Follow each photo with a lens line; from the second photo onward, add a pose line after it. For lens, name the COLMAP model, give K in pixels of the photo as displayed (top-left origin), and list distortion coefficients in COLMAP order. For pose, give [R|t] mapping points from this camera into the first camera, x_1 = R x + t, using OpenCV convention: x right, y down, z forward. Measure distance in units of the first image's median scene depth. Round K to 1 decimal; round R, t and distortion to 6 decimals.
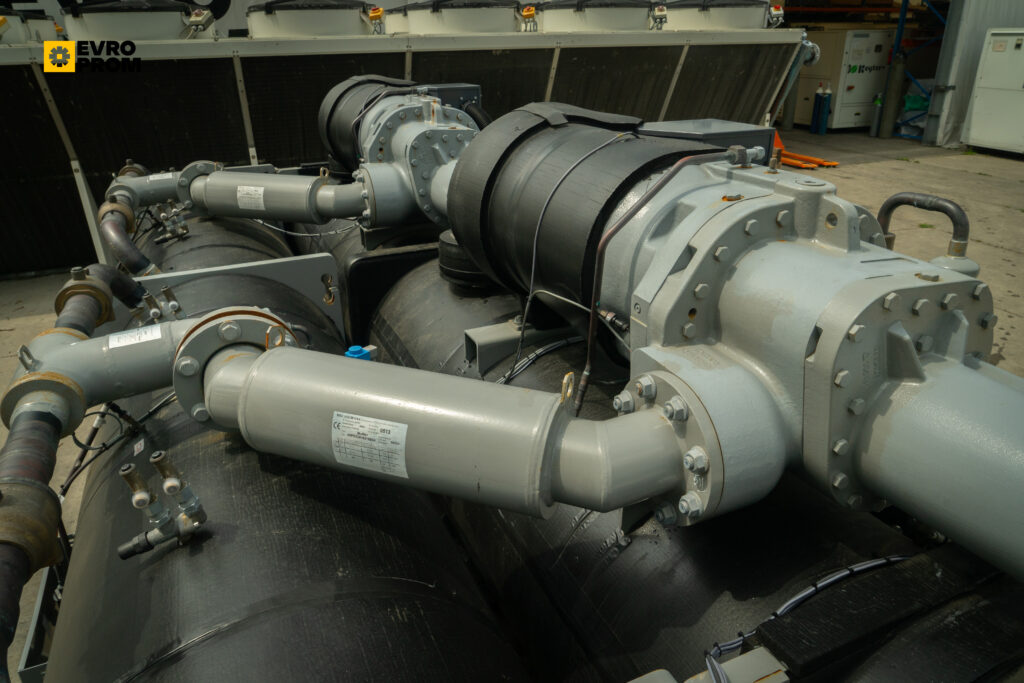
lens RADIAL K [[705.5, 0, 512.0], [0, 705.5, 341.5], [0, 0, 1]] dist [0.001200, 0.000590]
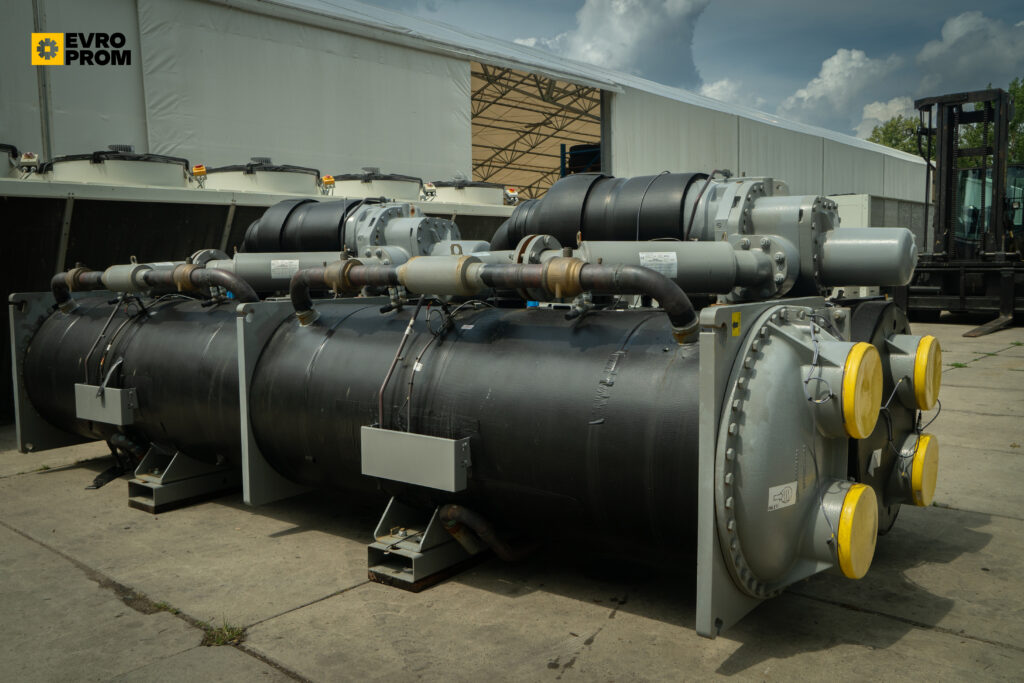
lens RADIAL K [[872.3, 0, 512.0], [0, 872.3, 341.5], [0, 0, 1]] dist [0.037997, -0.002122]
pose [[0.880694, -0.039108, 0.472069, -0.735815], [0.187243, 0.944162, -0.271104, 0.397061], [-0.435107, 0.327152, 0.838841, -0.402000]]
